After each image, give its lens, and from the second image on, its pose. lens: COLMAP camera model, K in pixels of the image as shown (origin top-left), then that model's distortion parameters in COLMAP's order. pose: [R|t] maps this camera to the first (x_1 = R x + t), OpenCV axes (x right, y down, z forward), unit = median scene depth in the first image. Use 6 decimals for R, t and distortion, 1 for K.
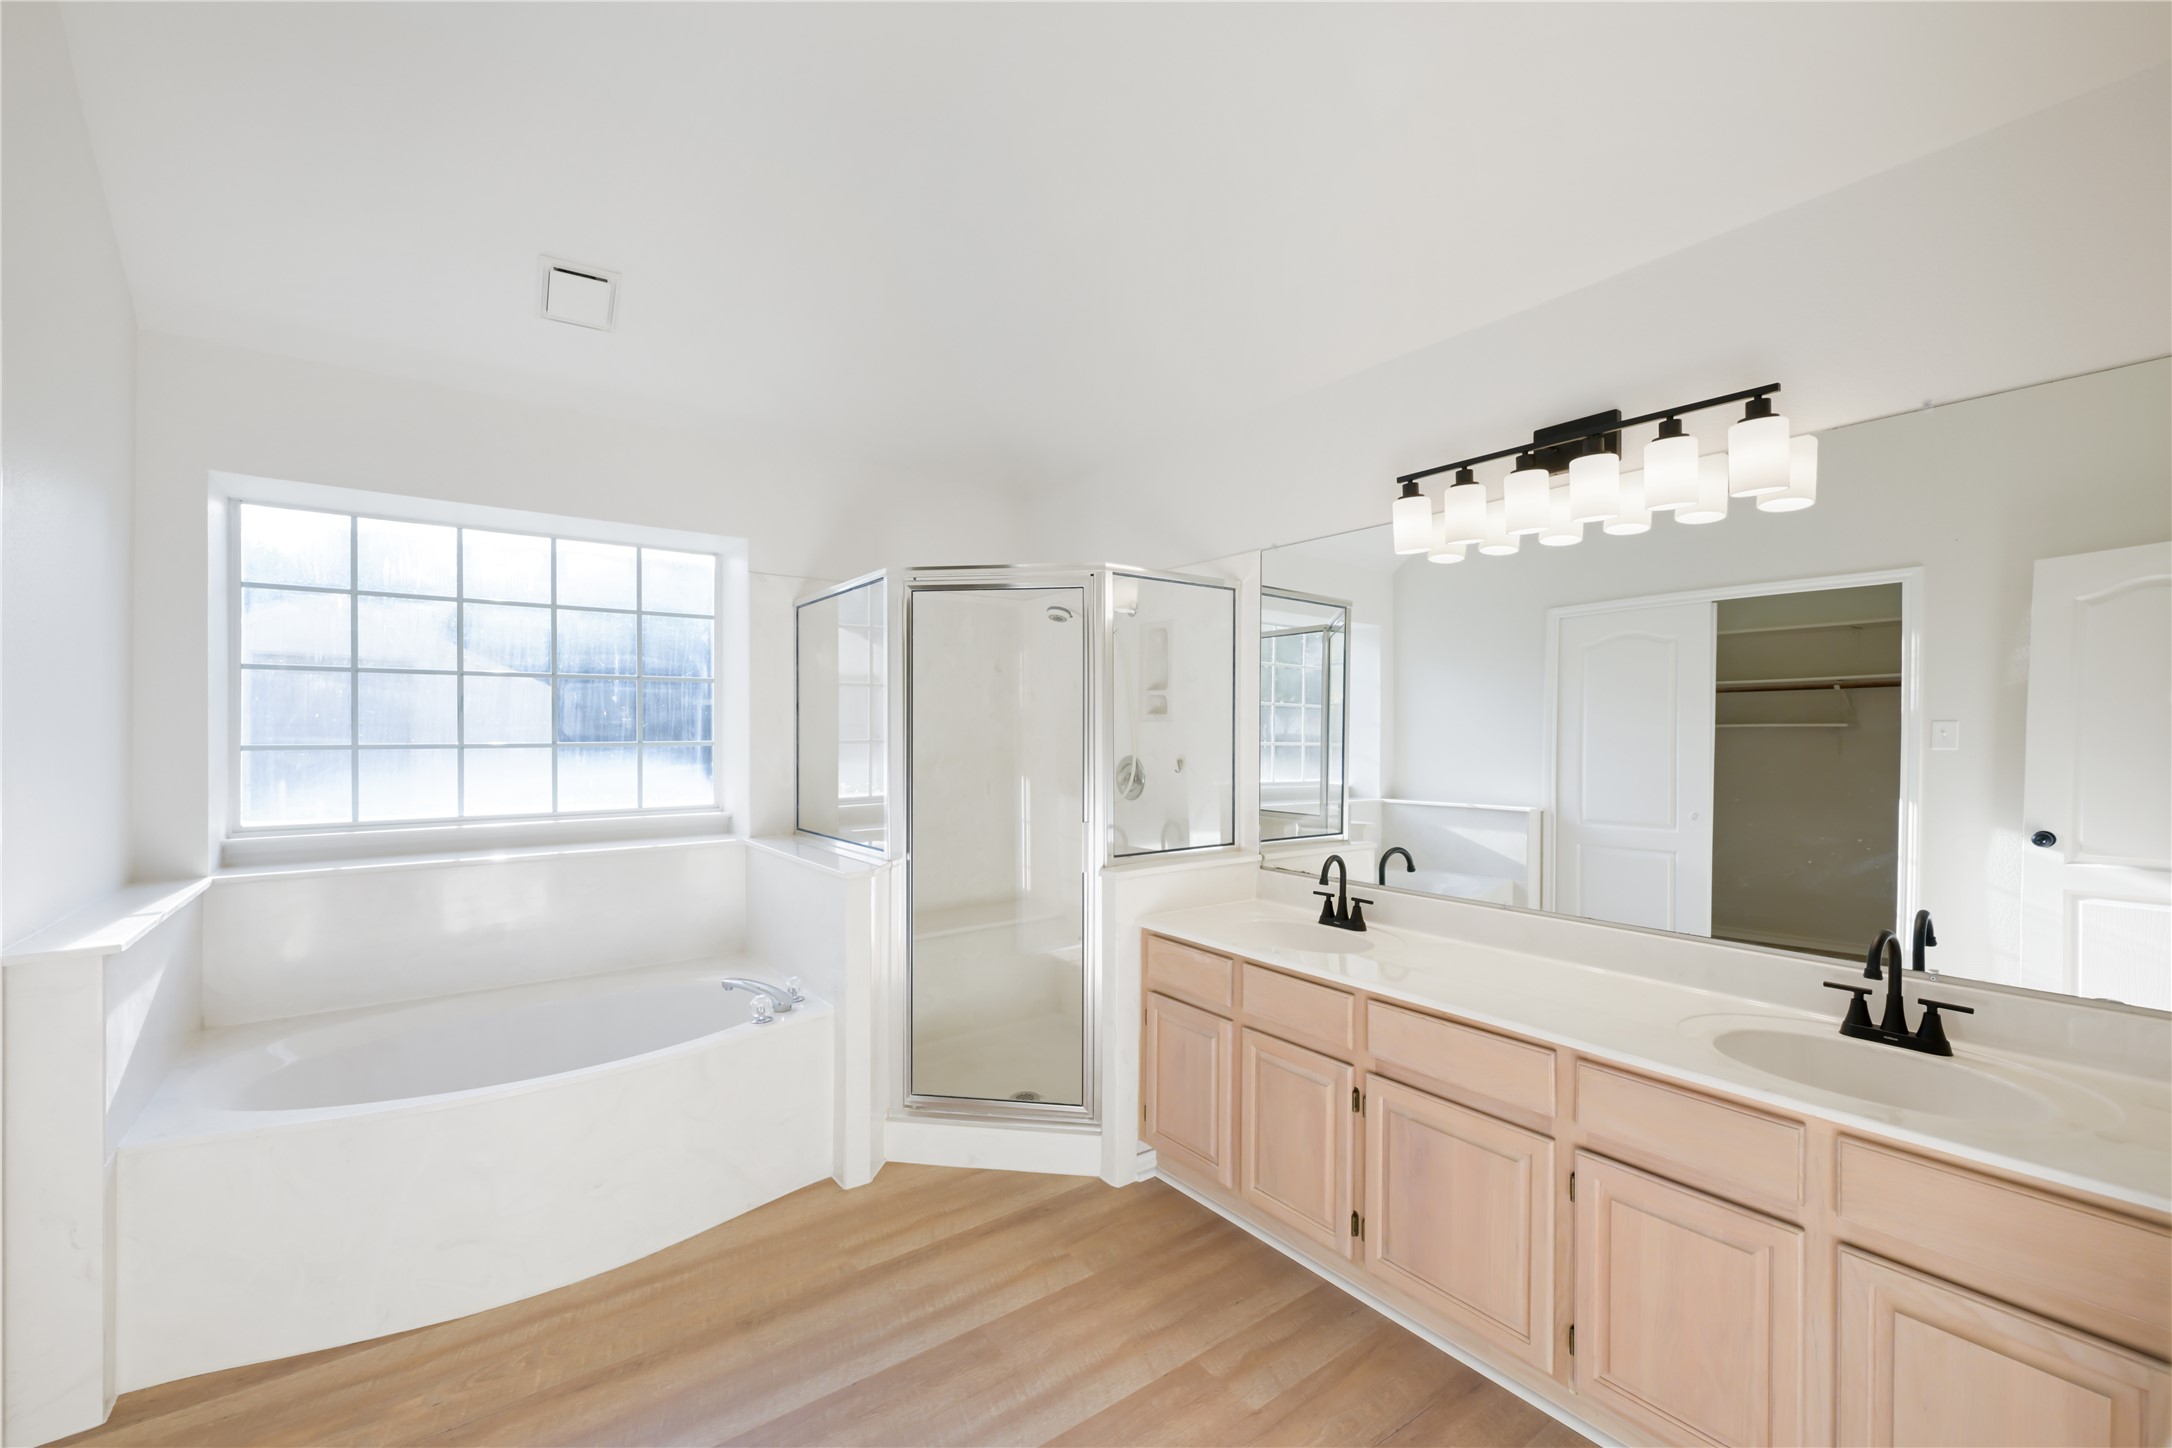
lens RADIAL K [[897.3, 0, 1073.5], [0, 897.3, 727.2], [0, 0, 1]] dist [-0.000099, -0.000360]
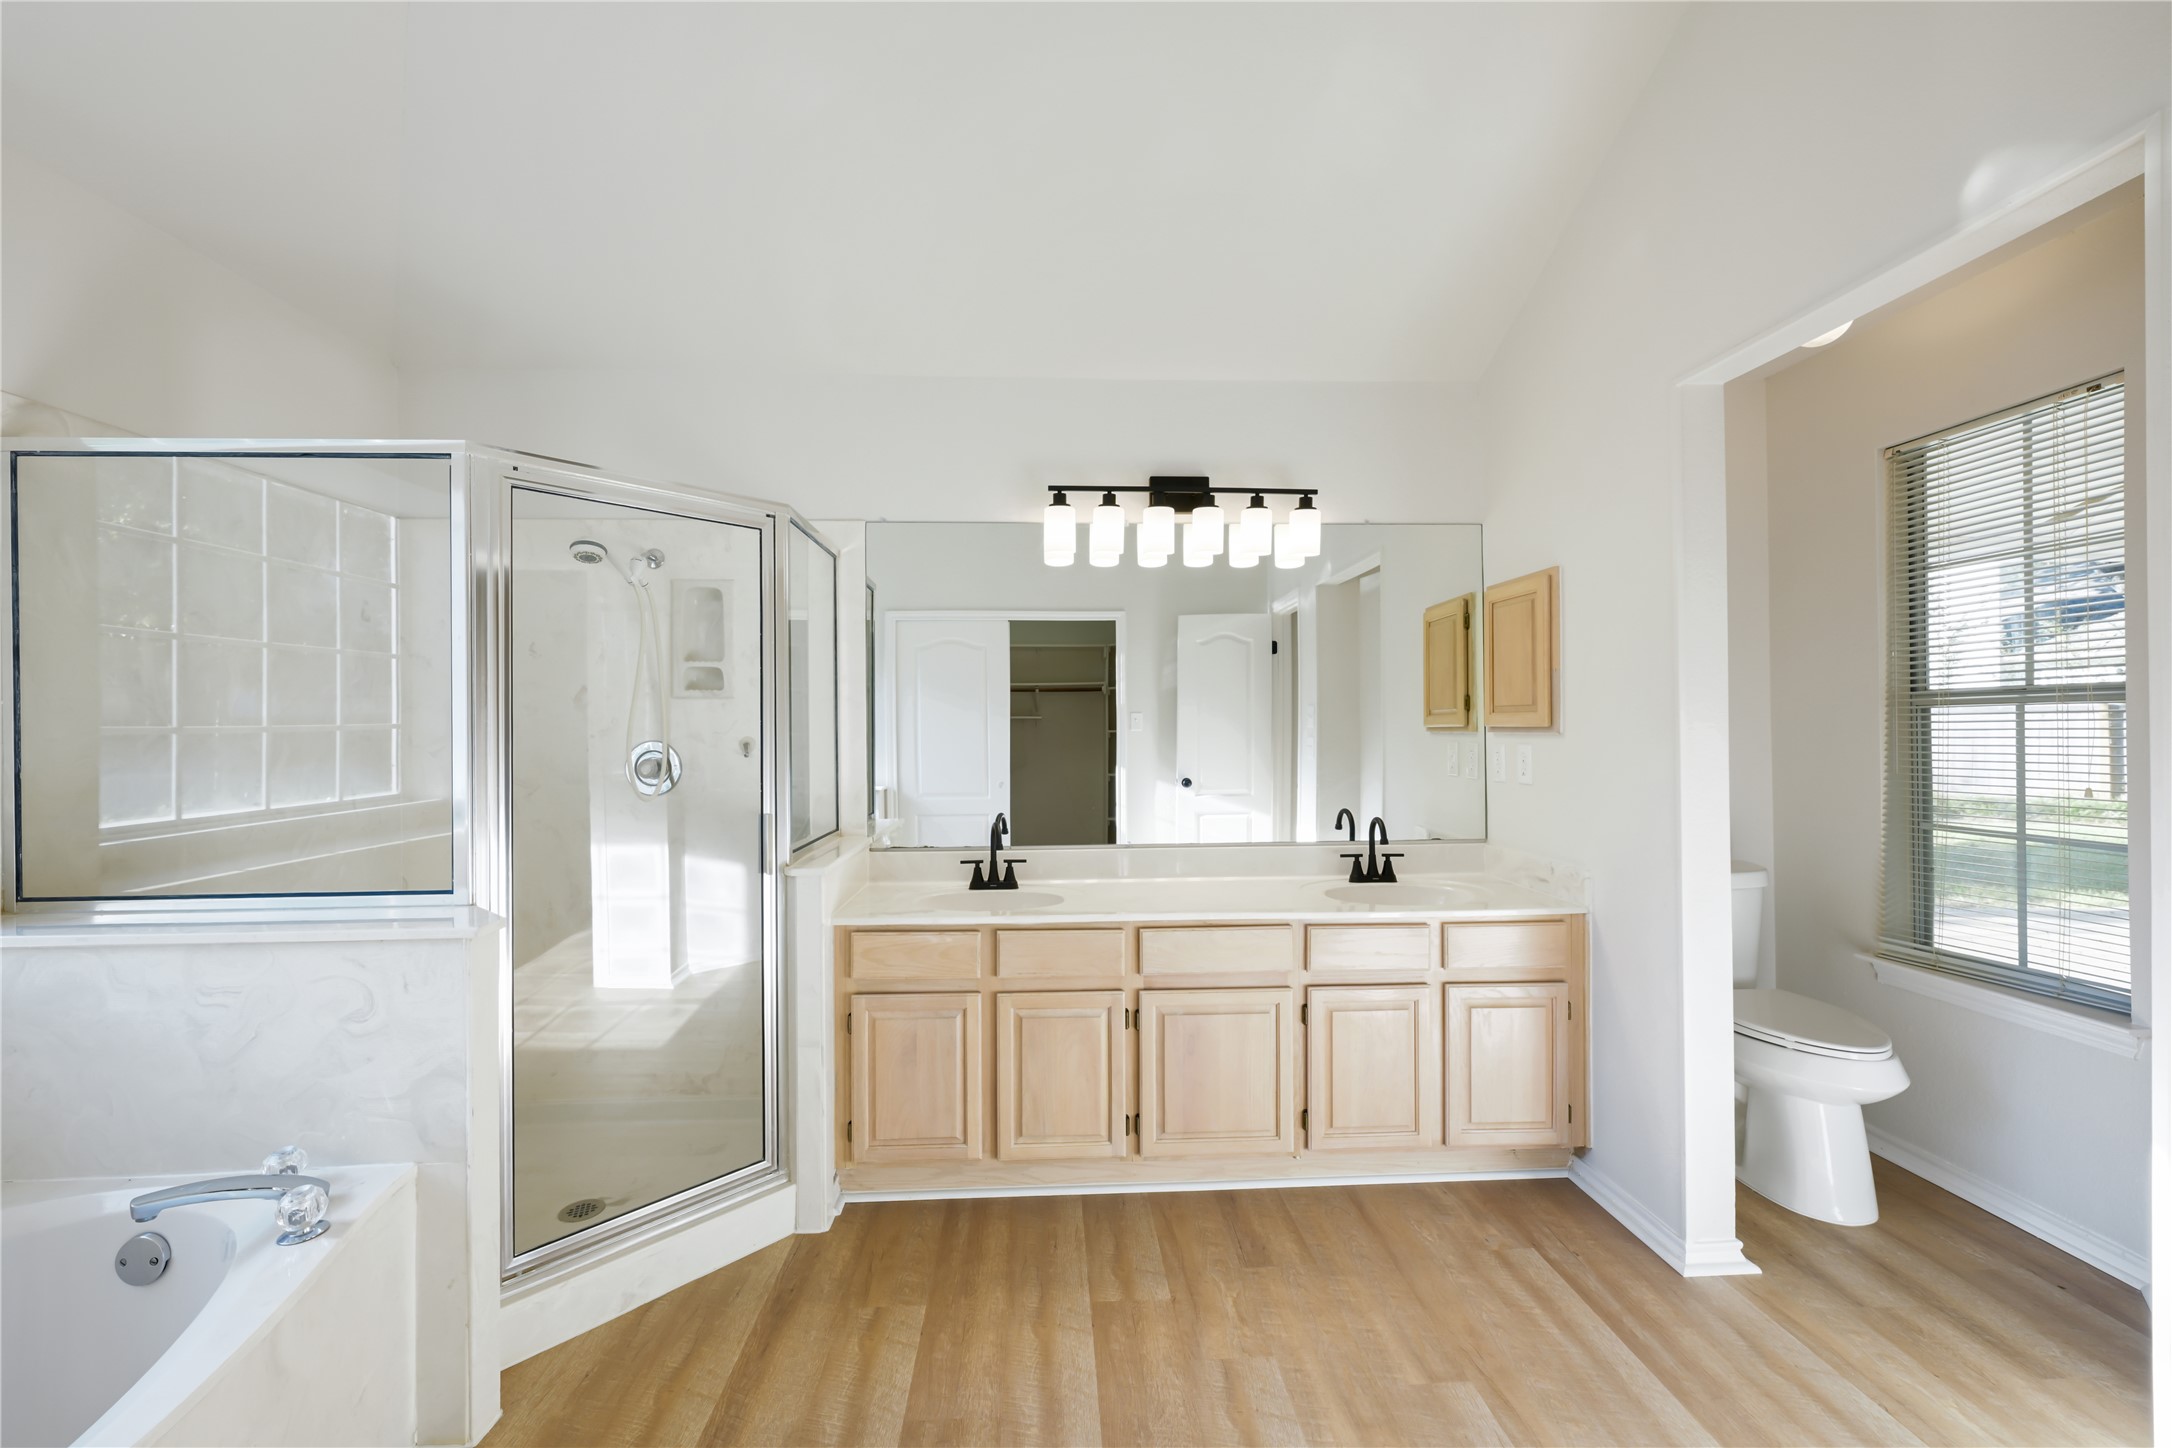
lens RADIAL K [[897.3, 0, 1078.7], [0, 897.3, 728.1], [0, 0, 1]] dist [-0.000099, -0.000360]
pose [[0.545924, -0.001739, 0.837833, -0.626232], [0.006209, 0.999979, -0.001970, 0.036513], [-0.837812, 0.006277, 0.545923, 0.372690]]
